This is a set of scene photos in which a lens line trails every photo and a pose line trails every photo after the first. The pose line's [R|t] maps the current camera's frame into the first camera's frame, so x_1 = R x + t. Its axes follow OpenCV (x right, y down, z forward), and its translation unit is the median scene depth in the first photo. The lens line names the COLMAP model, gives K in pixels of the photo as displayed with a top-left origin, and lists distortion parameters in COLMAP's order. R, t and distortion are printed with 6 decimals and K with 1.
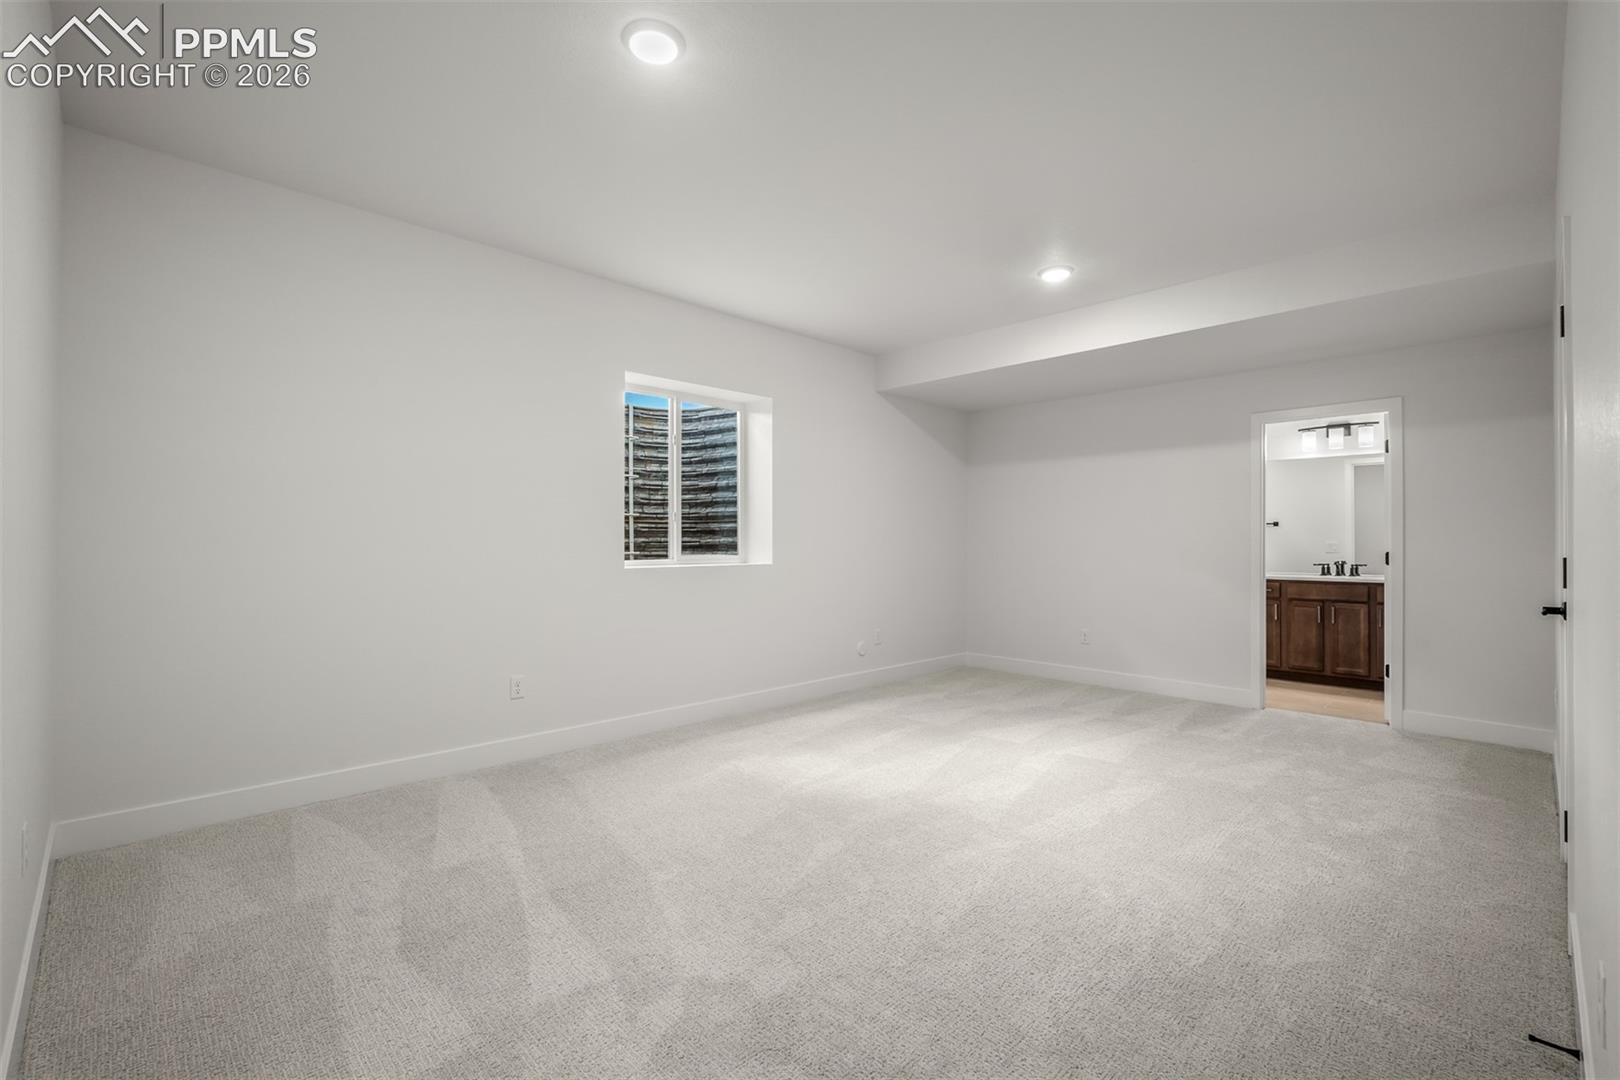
lens RADIAL K [[737.1, 0, 813.1], [0, 737.1, 543.4], [0, 0, 1]] dist [0.004557, -0.000119]
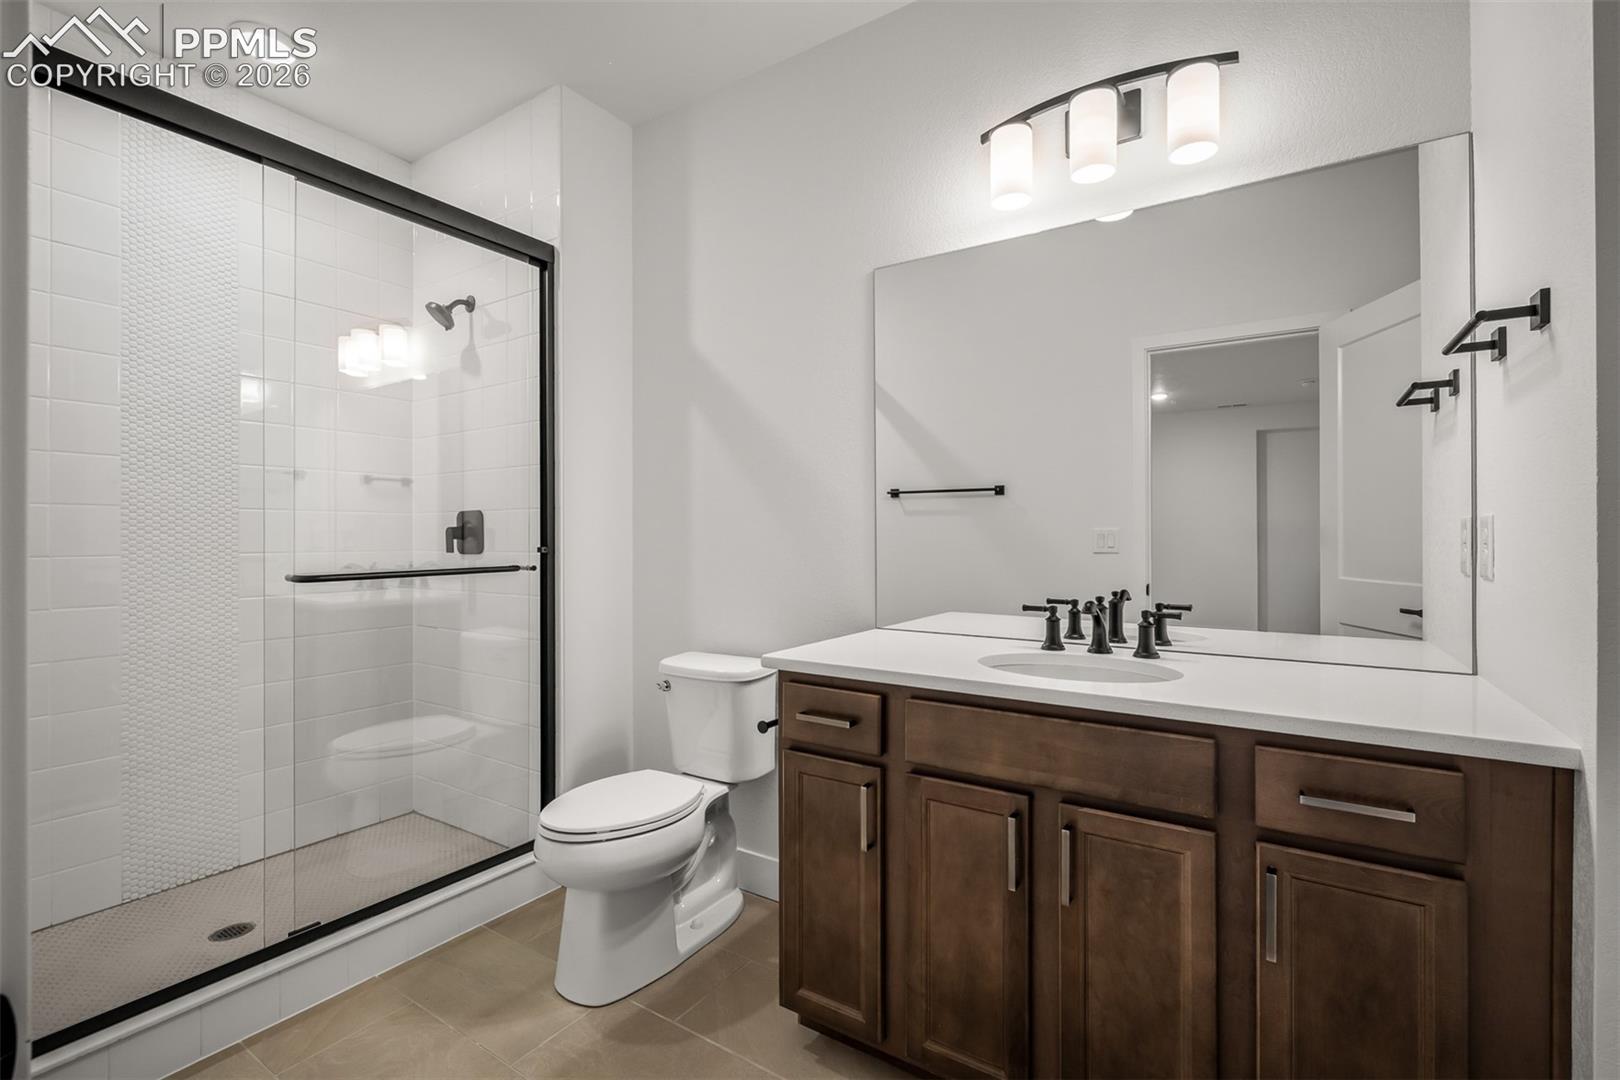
lens RADIAL K [[737.1, 0, 809.8], [0, 737.1, 535.3], [0, 0, 1]] dist [0.004557, -0.000119]
pose [[0.978890, -0.000966, 0.204387, 0.586346], [-0.000056, 0.999988, 0.004992, -0.000399], [-0.204389, -0.004898, 0.978877, 0.804699]]
